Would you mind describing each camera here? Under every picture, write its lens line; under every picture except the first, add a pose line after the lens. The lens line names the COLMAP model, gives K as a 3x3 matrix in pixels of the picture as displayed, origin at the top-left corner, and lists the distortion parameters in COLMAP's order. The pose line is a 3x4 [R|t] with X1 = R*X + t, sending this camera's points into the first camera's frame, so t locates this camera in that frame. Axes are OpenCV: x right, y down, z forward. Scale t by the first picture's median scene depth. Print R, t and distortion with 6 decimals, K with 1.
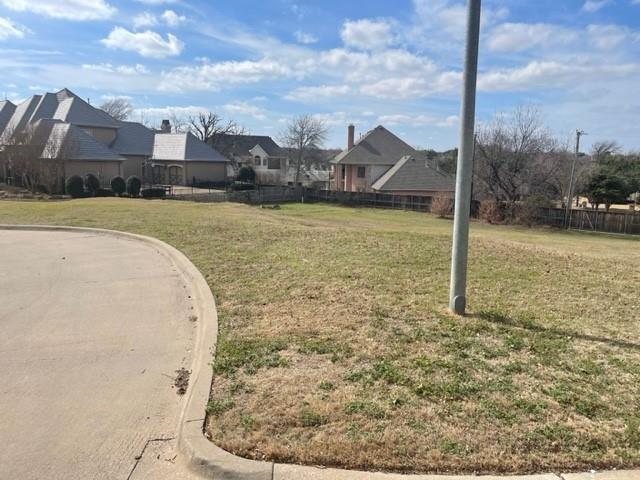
lens RADIAL K [[469.7, 0, 320.0], [0, 469.7, 240.0], [0, 0, 1]] dist [0.051885, -0.078453]
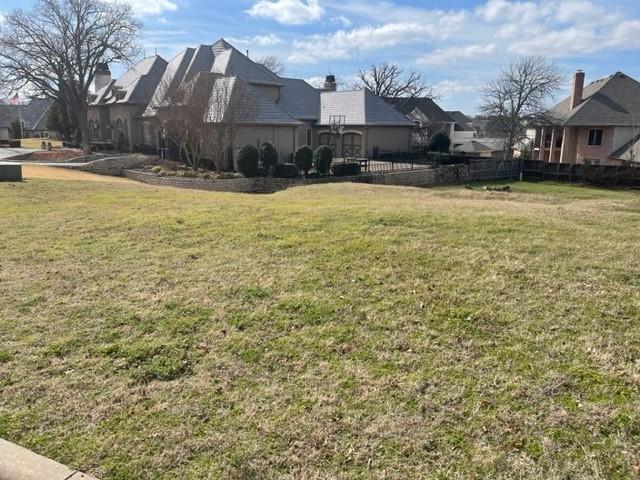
lens RADIAL K [[469.7, 0, 320.0], [0, 469.7, 240.0], [0, 0, 1]] dist [0.051885, -0.078453]
pose [[0.970123, 0.035036, -0.240070, -0.233928], [-0.021502, 0.998040, 0.058762, -0.036931], [0.241658, -0.051844, 0.968975, 0.329872]]
